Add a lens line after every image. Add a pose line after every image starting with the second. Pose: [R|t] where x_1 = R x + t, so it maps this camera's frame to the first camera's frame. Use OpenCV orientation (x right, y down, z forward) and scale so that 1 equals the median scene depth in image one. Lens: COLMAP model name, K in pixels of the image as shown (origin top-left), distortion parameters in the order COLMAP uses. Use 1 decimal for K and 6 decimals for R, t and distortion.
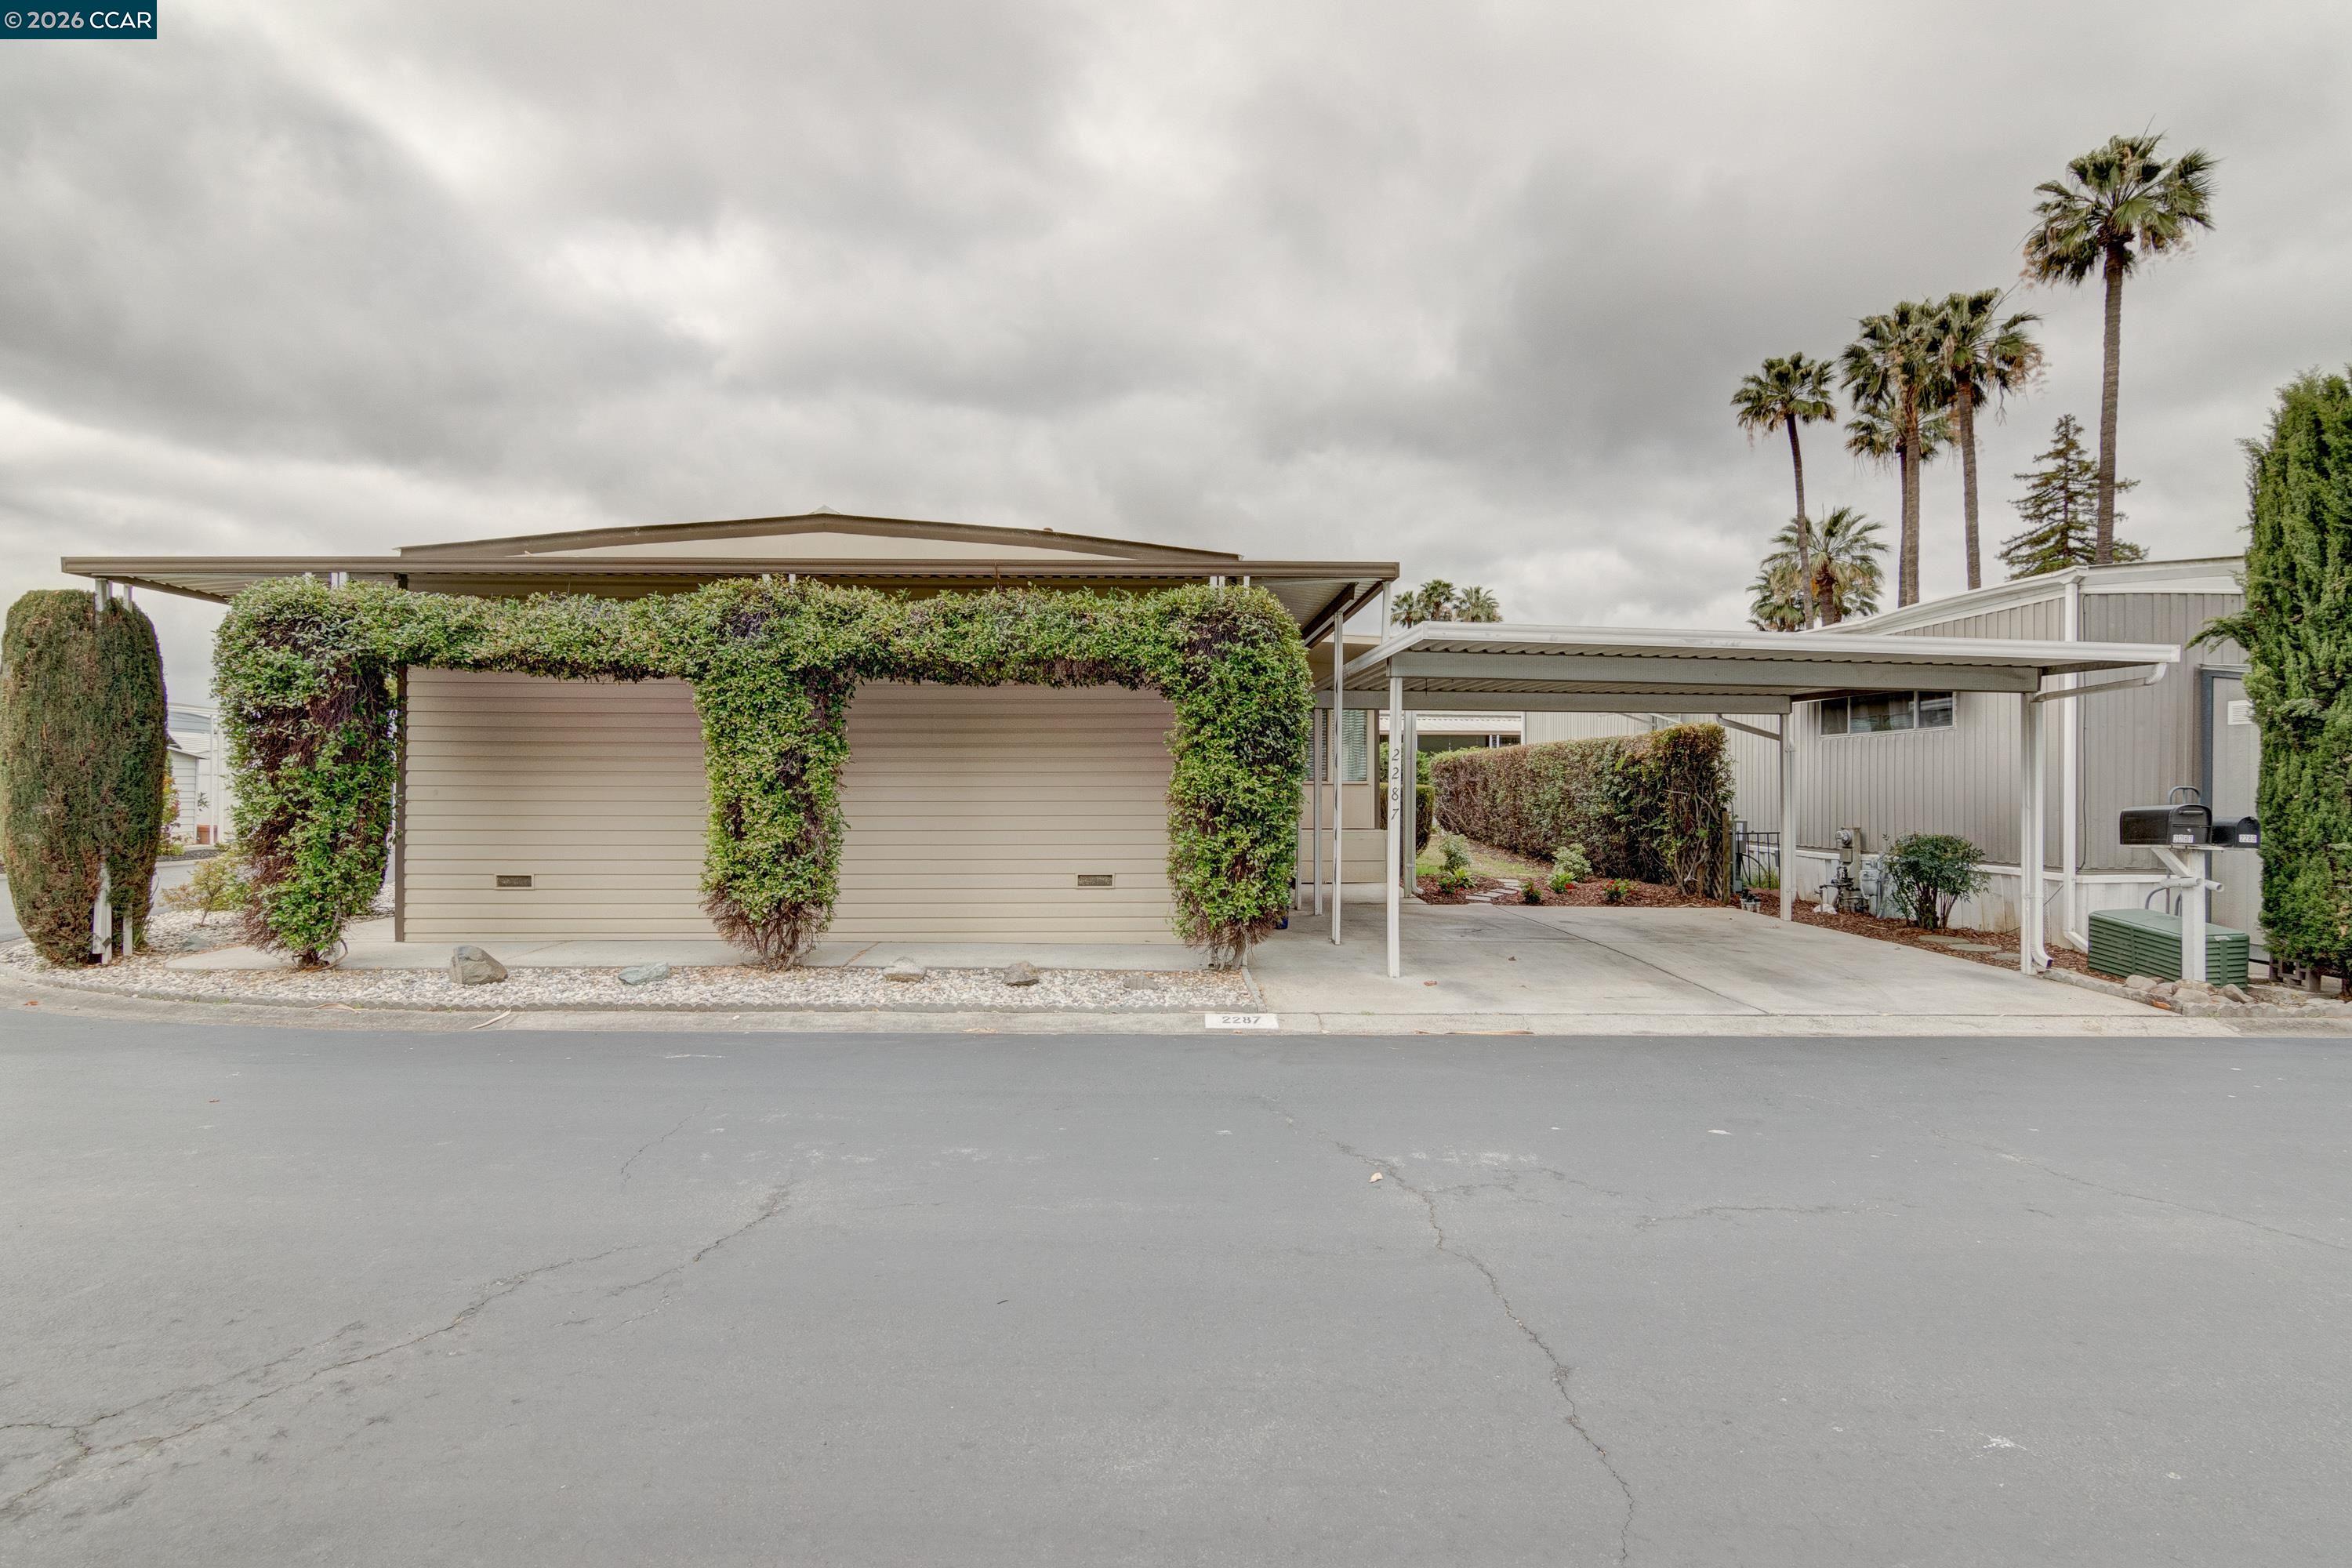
lens RADIAL K [[1180.3, 0, 1176.0], [0, 1180.3, 784.0], [0, 0, 1]] dist [0.004147, 0.001843]
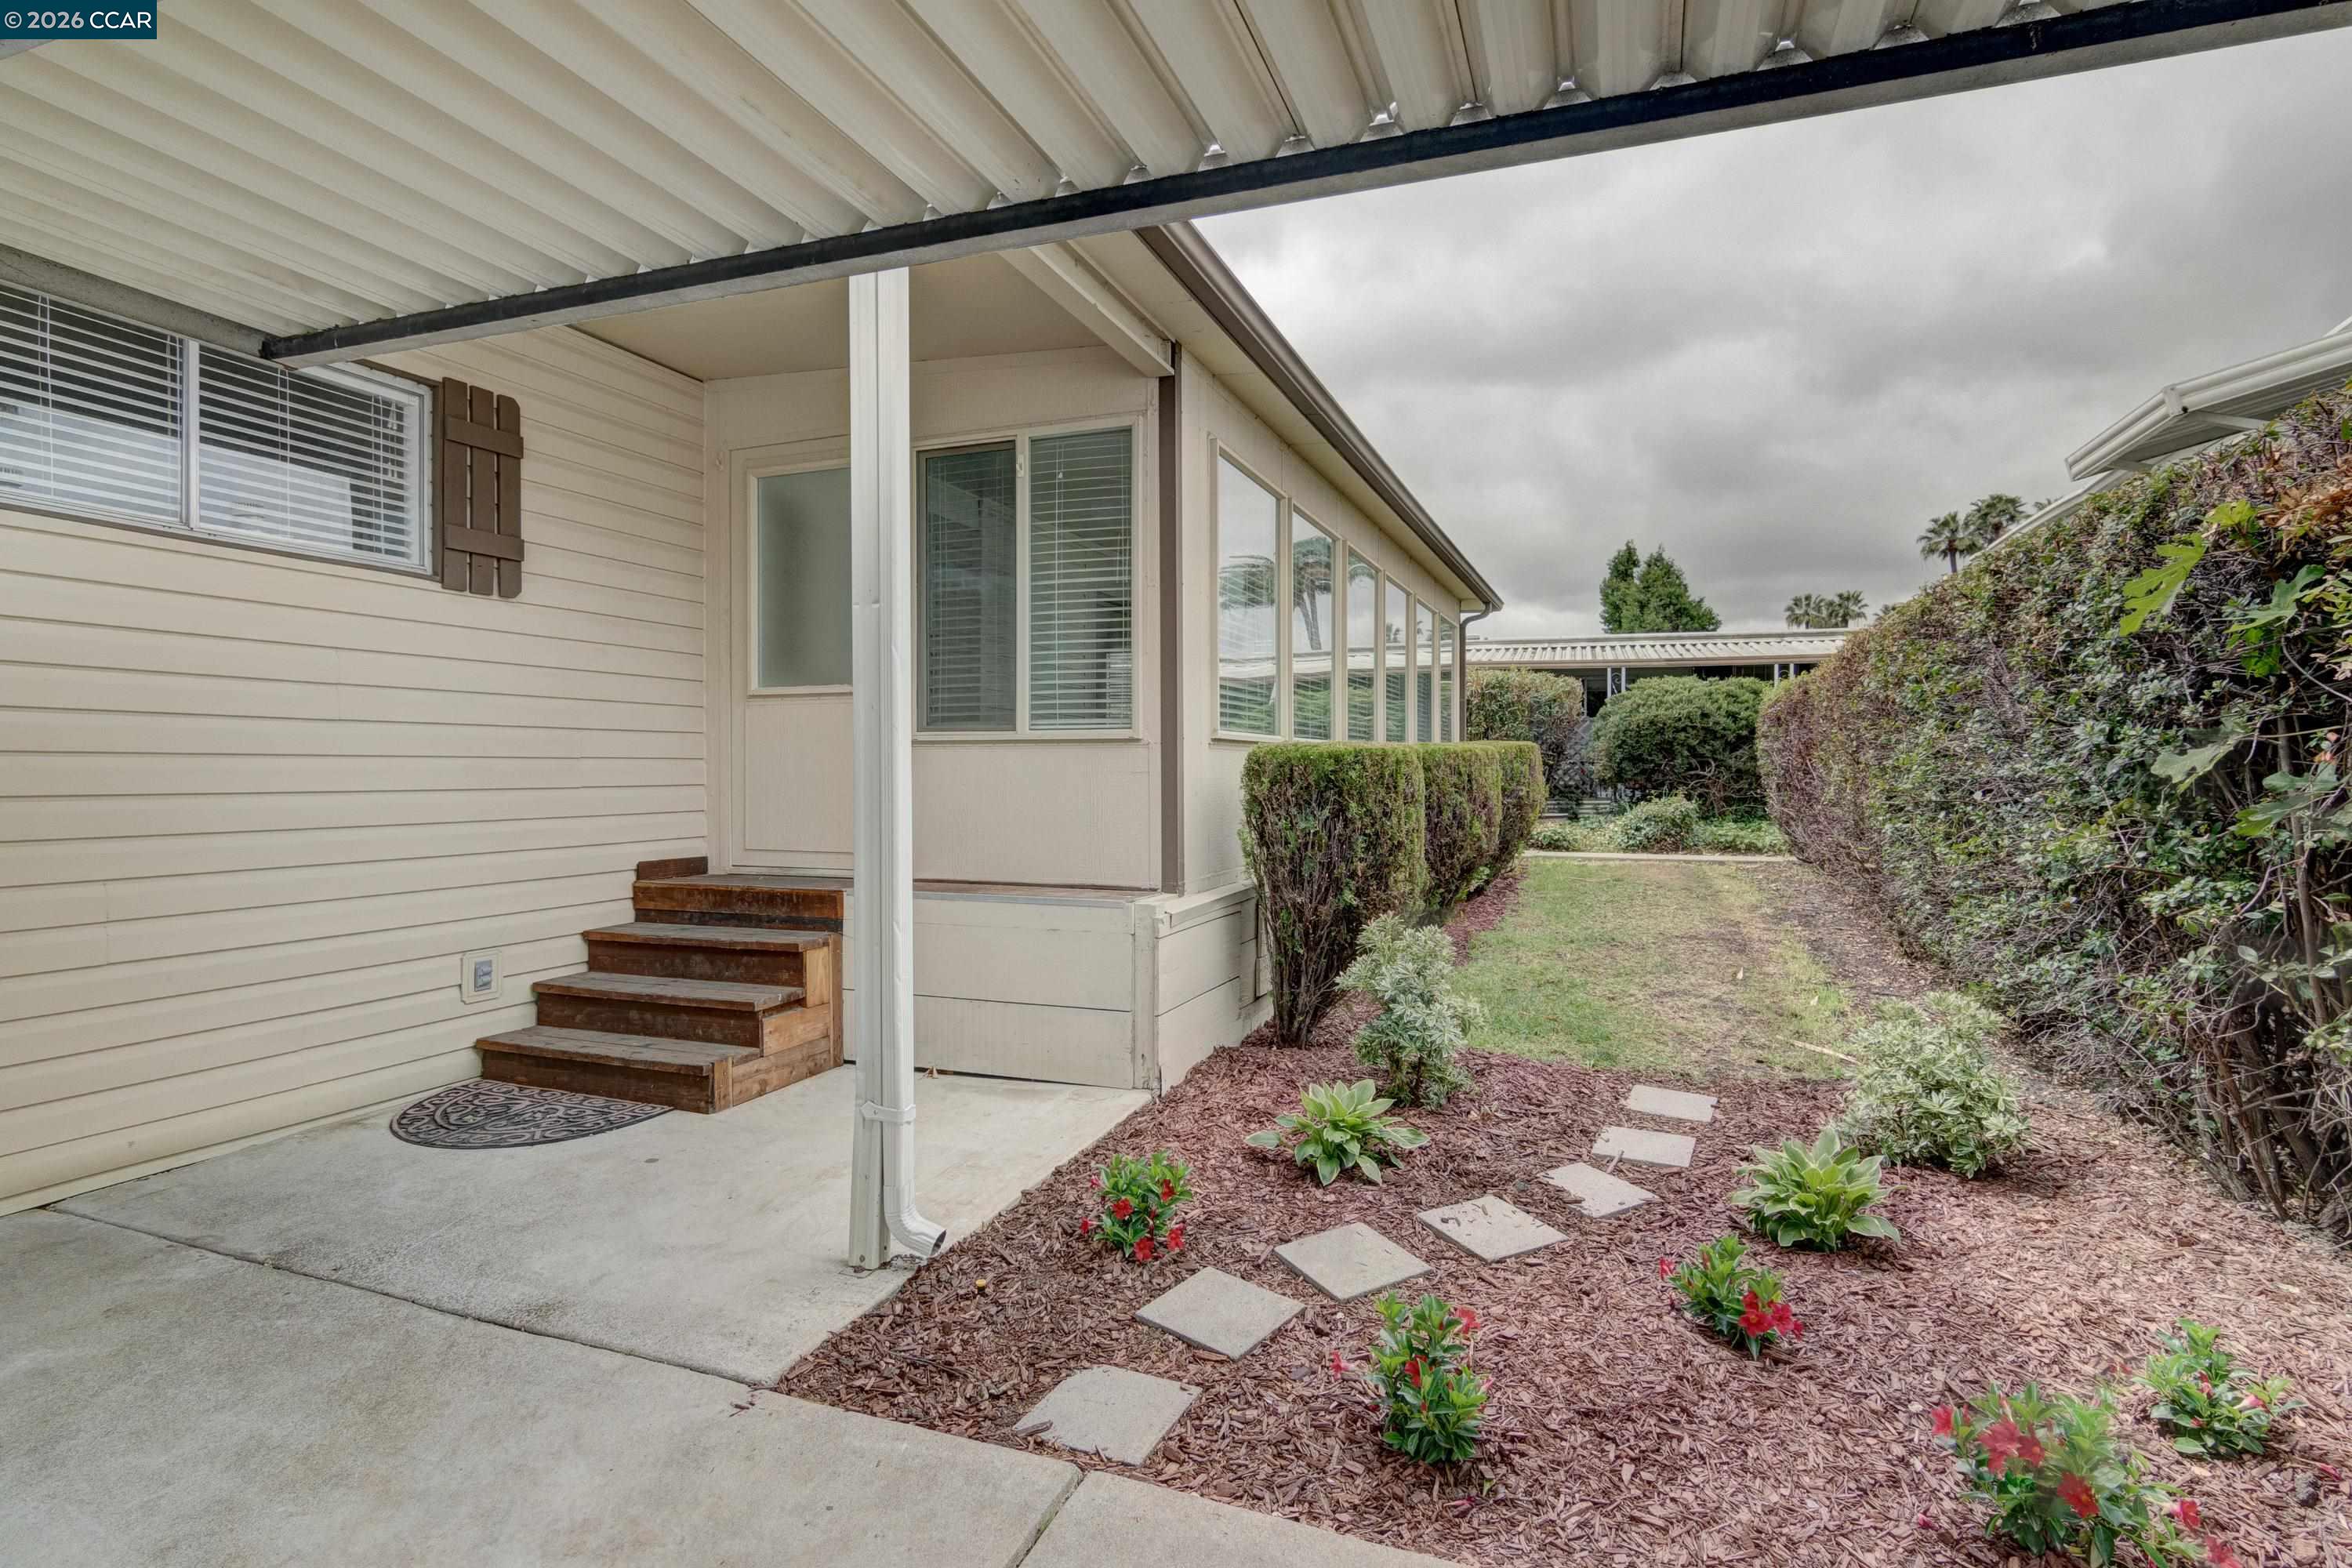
lens RADIAL K [[1203.3, 0, 1168.0], [0, 1203.3, 736.6], [0, 0, 1]] dist [0.004860, 0.000709]
pose [[0.920410, -0.014243, -0.390695, 0.101694], [0.004353, 0.999648, -0.026188, 0.002610], [0.390930, 0.022403, 0.920148, 0.255274]]
